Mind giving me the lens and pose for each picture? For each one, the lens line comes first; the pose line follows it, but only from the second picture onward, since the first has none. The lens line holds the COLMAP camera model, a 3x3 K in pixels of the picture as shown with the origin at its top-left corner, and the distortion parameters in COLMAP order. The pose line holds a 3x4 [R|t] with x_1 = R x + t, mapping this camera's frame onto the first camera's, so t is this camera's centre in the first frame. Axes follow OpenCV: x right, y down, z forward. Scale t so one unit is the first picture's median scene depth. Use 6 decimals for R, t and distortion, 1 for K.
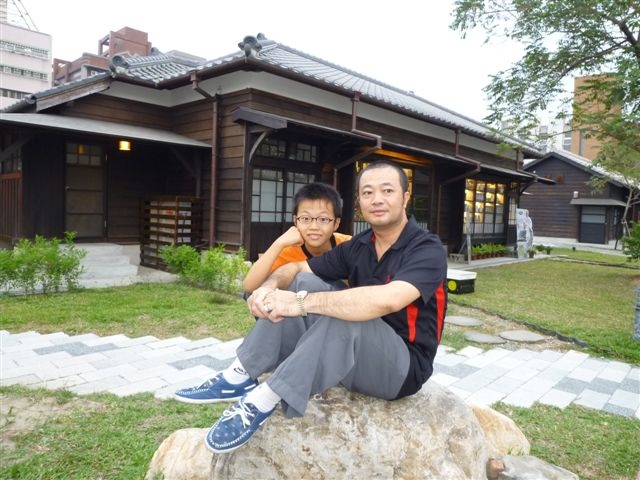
lens RADIAL K [[476.9, 0, 323.1], [0, 476.9, 239.9], [0, 0, 1]] dist [-0.049231, 0.000717]
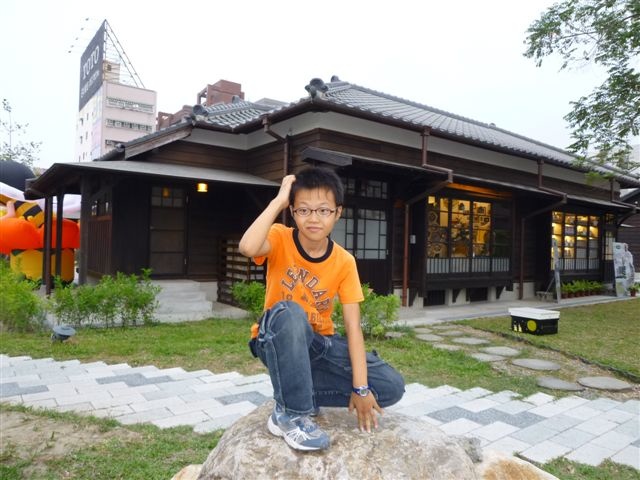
lens RADIAL K [[476.9, 0, 323.8], [0, 476.9, 241.0], [0, 0, 1]] dist [-0.049231, 0.000717]
pose [[0.983163, -0.014313, -0.182168, 0.039545], [0.000198, 0.997011, -0.077262, 0.002341], [0.182729, 0.075925, 0.980227, 0.011540]]
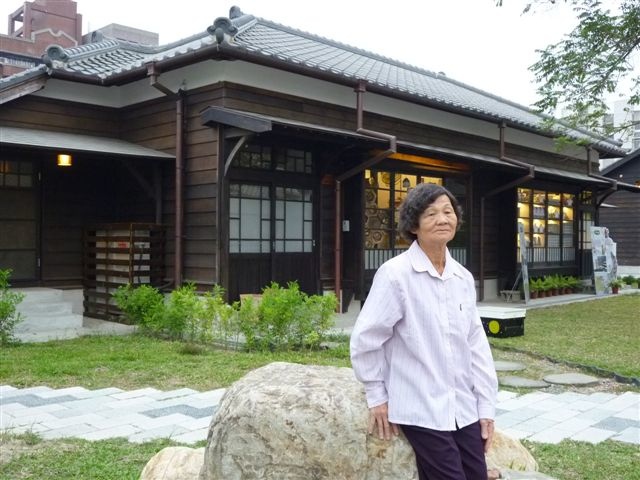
lens RADIAL K [[698.5, 0, 322.5], [0, 698.5, 244.3], [0, 0, 1]] dist [-0.085602, 0.000000]
pose [[0.999365, -0.033518, -0.012122, 0.012922], [0.032742, 0.997699, -0.059376, 0.019220], [0.014084, 0.058941, 0.998162, -0.115006]]
